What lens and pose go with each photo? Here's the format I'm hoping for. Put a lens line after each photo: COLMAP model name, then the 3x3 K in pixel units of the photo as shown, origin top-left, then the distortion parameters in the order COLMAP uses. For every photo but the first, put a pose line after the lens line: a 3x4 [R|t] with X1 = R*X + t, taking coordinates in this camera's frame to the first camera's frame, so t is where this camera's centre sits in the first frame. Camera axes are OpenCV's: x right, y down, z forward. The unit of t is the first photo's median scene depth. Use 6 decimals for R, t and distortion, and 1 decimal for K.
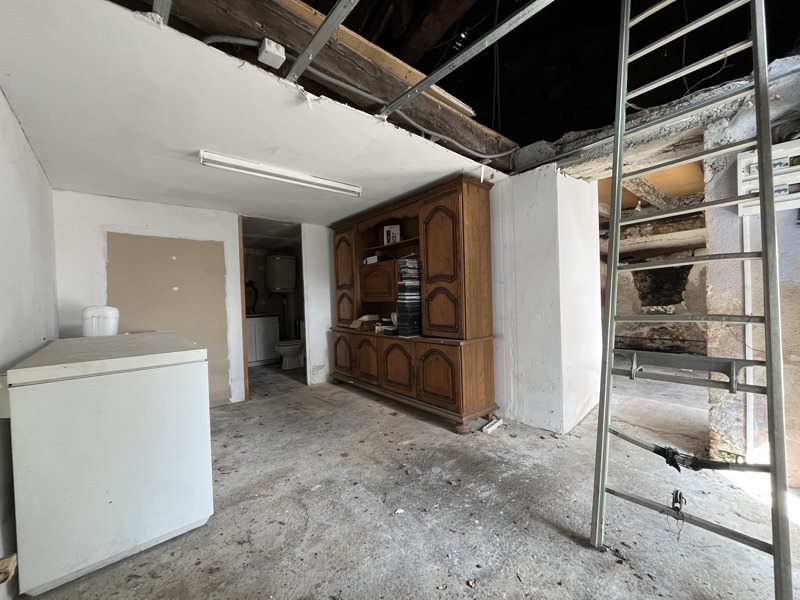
lens RADIAL K [[323.9, 0, 397.6], [0, 323.9, 301.5], [0, 0, 1]] dist [-0.000599, -0.000013]
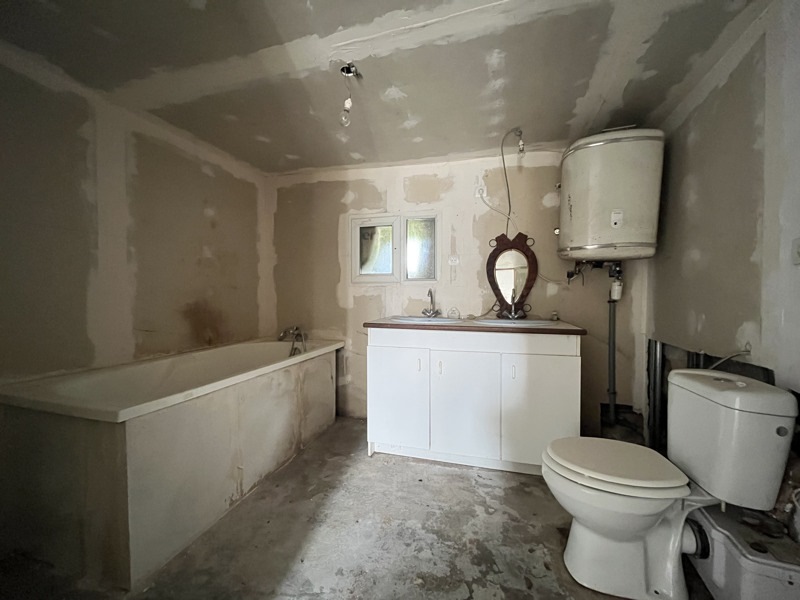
lens RADIAL K [[323.9, 0, 397.6], [0, 323.9, 301.5], [0, 0, 1]] dist [-0.000599, -0.000013]
pose [[0.529433, 0.034131, -0.847665, -0.192829], [-0.025204, 0.999382, 0.024498, 0.011059], [0.847977, 0.008394, 0.529966, 0.655556]]
